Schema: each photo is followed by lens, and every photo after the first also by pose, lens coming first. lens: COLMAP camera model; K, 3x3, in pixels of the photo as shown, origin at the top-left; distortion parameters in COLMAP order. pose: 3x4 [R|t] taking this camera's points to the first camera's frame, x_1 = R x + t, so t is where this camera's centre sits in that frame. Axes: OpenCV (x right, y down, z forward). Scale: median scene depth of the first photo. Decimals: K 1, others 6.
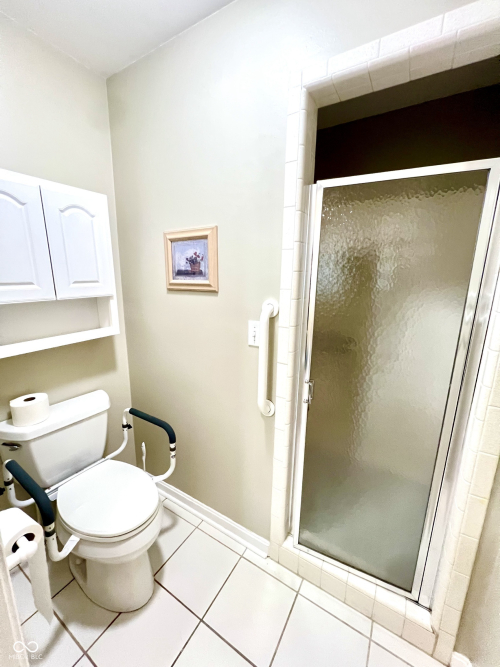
lens RADIAL K [[268.3, 0, 250.1], [0, 268.3, 335.9], [0, 0, 1]] dist [0.001017, 0.000844]
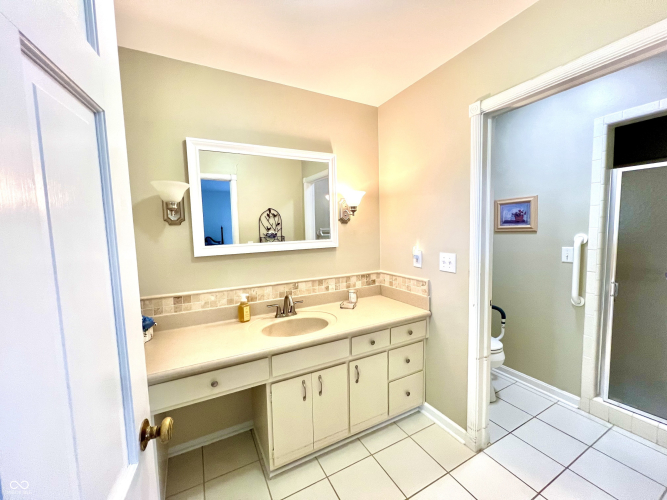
lens RADIAL K [[268.3, 0, 333.0], [0, 268.3, 250.5], [0, 0, 1]] dist [0.001017, 0.000844]
pose [[0.836132, 0.003618, -0.548517, -0.272001], [-0.075036, 0.991332, -0.107841, 0.242001], [0.543372, 0.131328, 0.829156, -1.130045]]
